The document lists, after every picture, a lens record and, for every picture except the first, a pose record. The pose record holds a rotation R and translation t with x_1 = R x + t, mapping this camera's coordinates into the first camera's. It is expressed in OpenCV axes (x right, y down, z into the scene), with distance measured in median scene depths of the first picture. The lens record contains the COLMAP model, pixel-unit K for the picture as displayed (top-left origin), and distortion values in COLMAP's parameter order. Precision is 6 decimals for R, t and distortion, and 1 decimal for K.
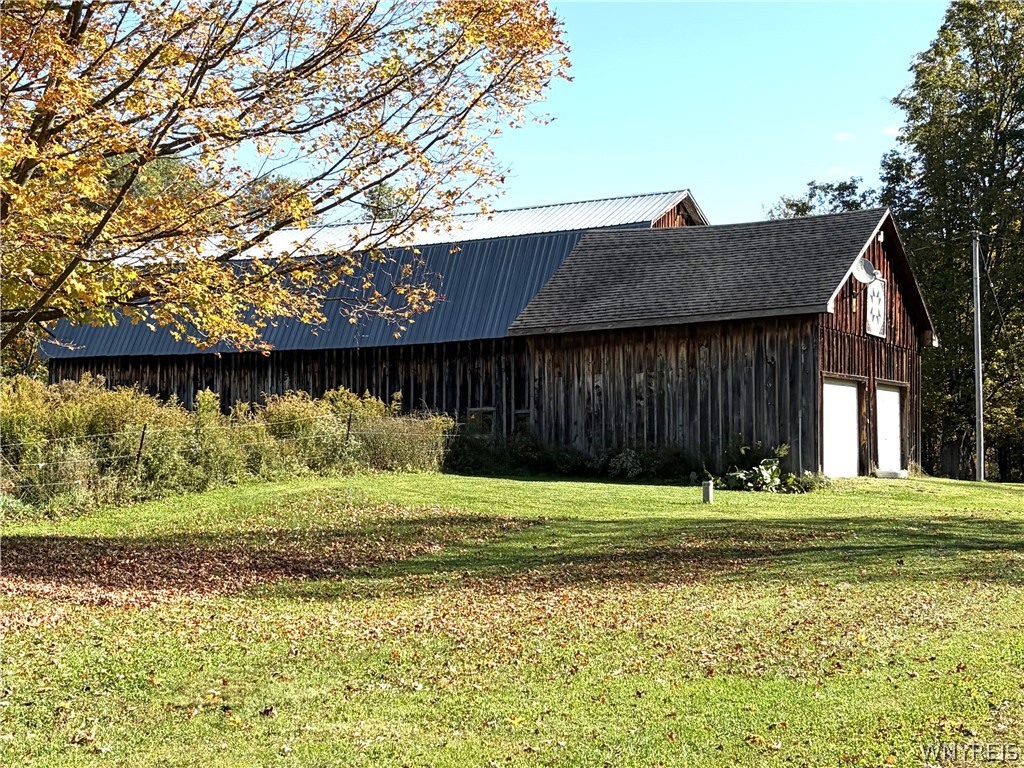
lens RADIAL K [[1228.8, 0, 512.0], [0, 1228.8, 384.0], [0, 0, 1]] dist [0.007306, 0.005299]
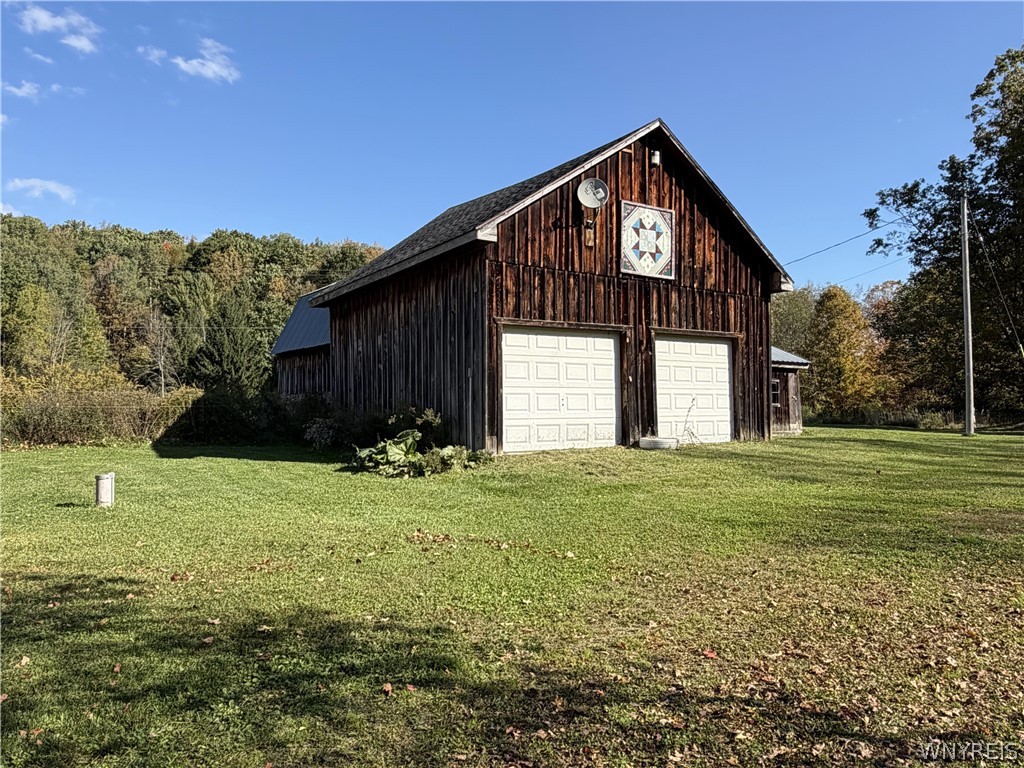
lens RADIAL K [[666.1, 0, 512.0], [0, 666.1, 384.0], [0, 0, 1]] dist [-0.001749, -0.000342]
pose [[0.923737, -0.027617, -0.382031, 0.384031], [0.037130, 0.999156, 0.017549, 0.022599], [0.381224, -0.030396, 0.923983, 0.548881]]
